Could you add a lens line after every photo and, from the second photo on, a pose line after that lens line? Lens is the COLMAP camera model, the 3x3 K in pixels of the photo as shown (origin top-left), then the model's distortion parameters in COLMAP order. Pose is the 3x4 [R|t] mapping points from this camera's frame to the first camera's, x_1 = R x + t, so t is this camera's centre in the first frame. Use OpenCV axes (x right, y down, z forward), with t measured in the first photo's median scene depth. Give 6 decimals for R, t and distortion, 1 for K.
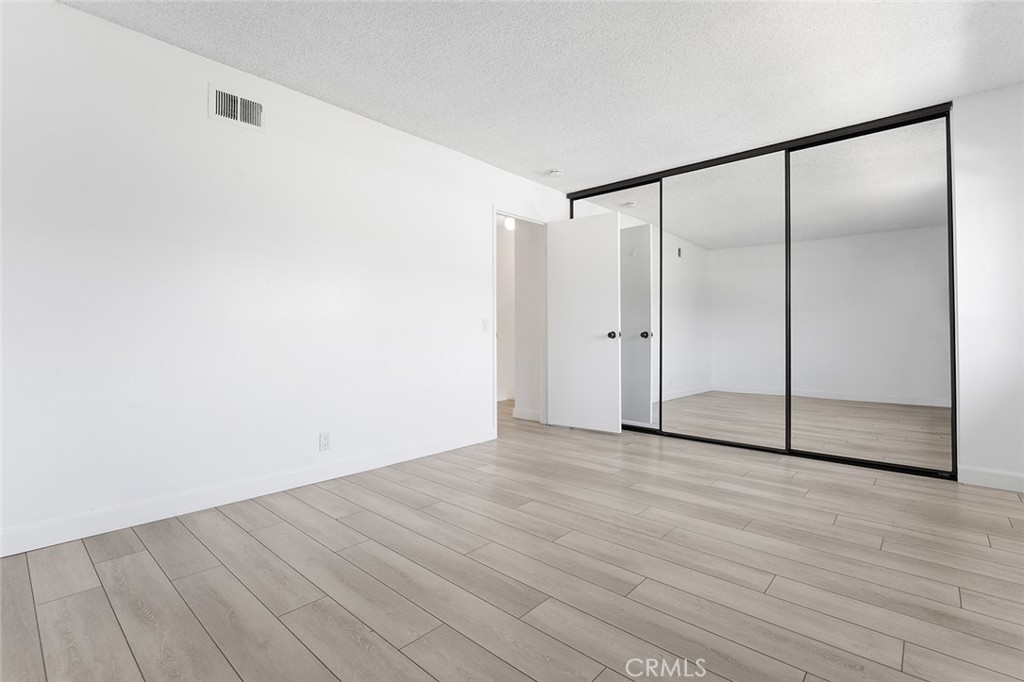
lens RADIAL K [[469.8, 0, 507.4], [0, 469.8, 335.3], [0, 0, 1]] dist [0.000173, 0.000281]
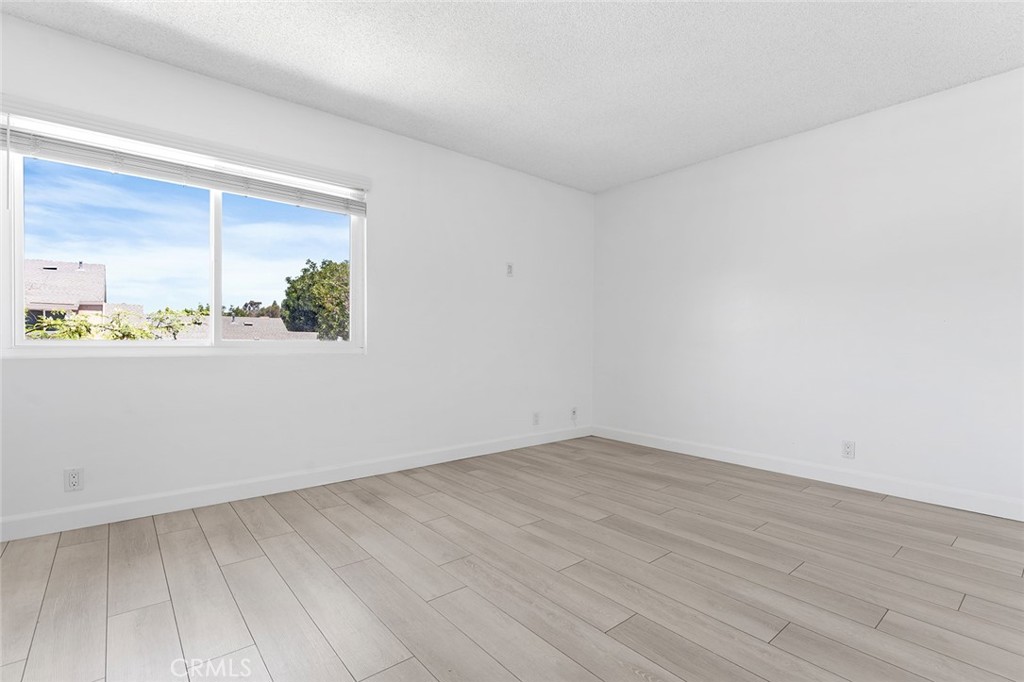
lens RADIAL K [[469.8, 0, 515.2], [0, 469.8, 340.9], [0, 0, 1]] dist [0.000173, 0.000281]
pose [[-0.991128, -0.009903, 0.132544, 0.111240], [-0.008681, 0.999914, 0.009790, -0.018150], [-0.132629, 0.008553, -0.991129, 1.895093]]
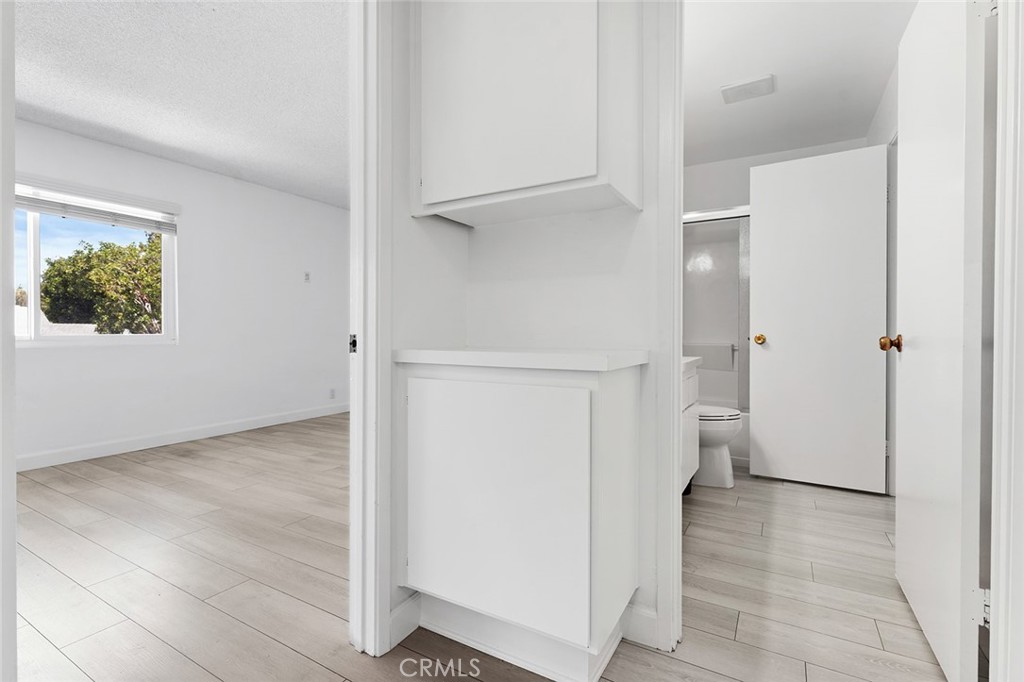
lens RADIAL K [[469.8, 0, 508.5], [0, 469.8, 338.6], [0, 0, 1]] dist [0.000173, 0.000281]
pose [[-0.980142, 0.000008, -0.198295, -0.131368], [-0.004419, 0.999751, 0.021880, -0.027267], [0.198246, 0.022322, -0.979898, 2.547481]]
